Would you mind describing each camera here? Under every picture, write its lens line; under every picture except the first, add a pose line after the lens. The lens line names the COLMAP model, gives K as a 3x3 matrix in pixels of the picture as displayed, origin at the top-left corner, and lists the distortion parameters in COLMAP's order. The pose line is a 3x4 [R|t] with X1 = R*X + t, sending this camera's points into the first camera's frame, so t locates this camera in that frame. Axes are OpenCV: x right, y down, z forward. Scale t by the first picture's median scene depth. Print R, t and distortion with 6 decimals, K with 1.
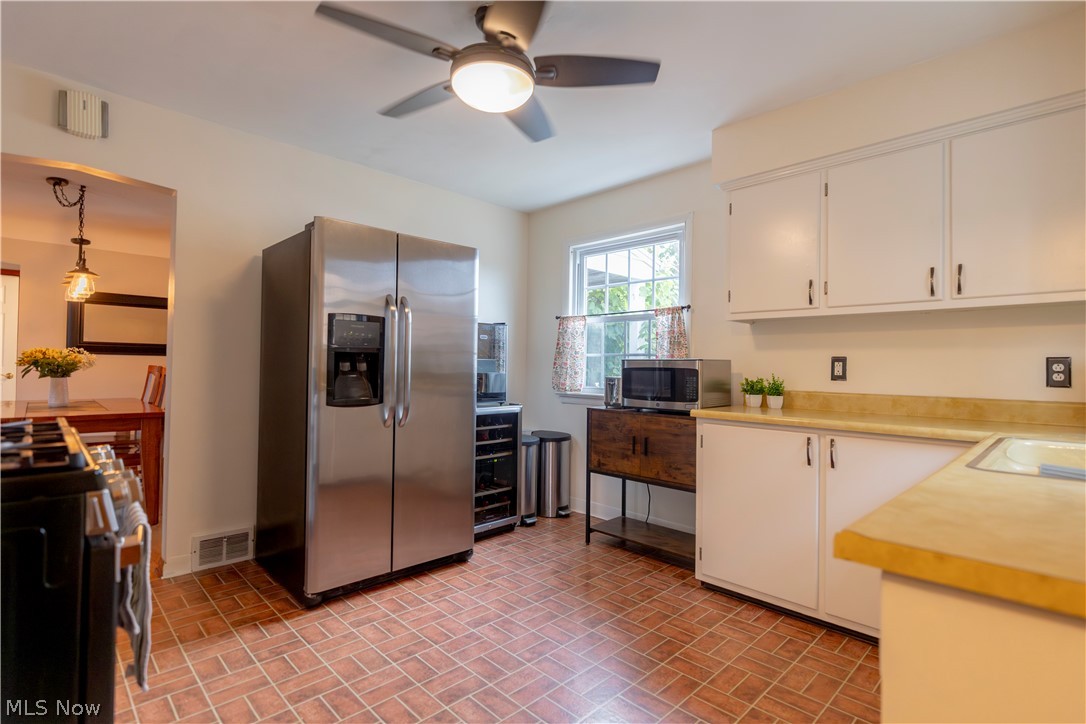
lens RADIAL K [[527.4, 0, 546.2], [0, 527.4, 362.2], [0, 0, 1]] dist [-0.000877, -0.000473]
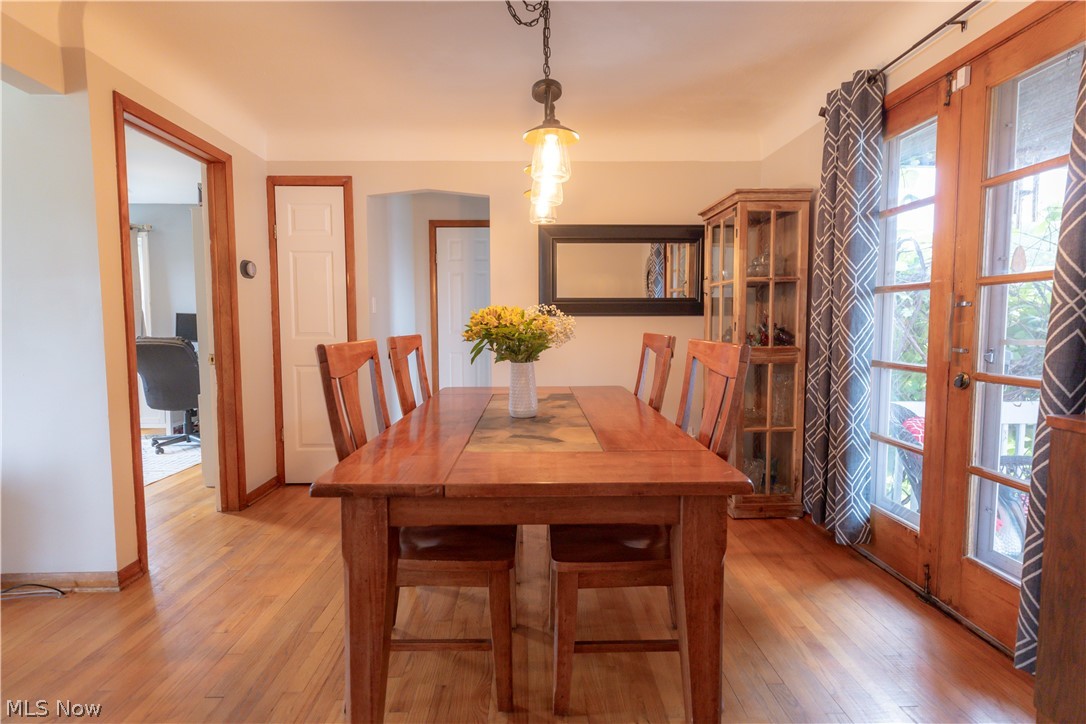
lens RADIAL K [[536.3, 0, 542.0], [0, 536.3, 360.4], [0, 0, 1]] dist [0.000777, -0.000284]
pose [[0.727768, 0.028861, -0.685216, -0.603014], [0.021962, 0.997621, 0.065345, -0.008066], [0.685471, -0.062605, 0.725403, 0.694212]]
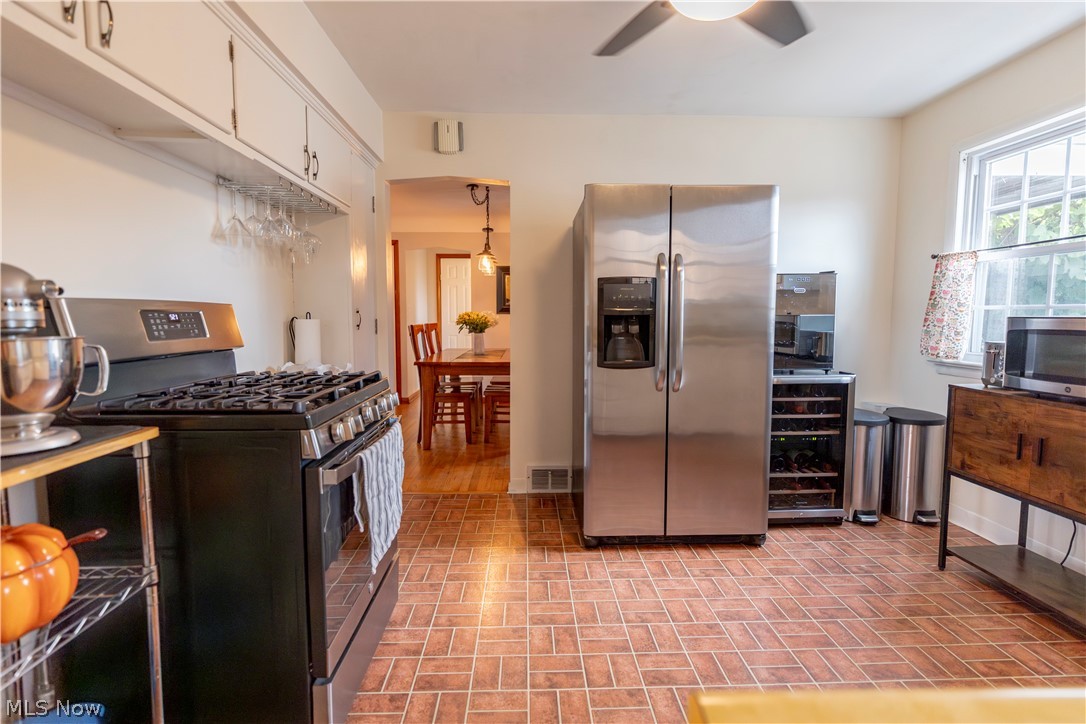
lens RADIAL K [[536.3, 0, 542.0], [0, 536.3, 360.4], [0, 0, 1]] dist [0.000777, -0.000284]
pose [[0.732993, 0.044618, -0.678771, 0.162689], [0.016810, 0.996354, 0.083646, -0.015479], [0.680028, -0.072722, 0.729571, 0.100428]]
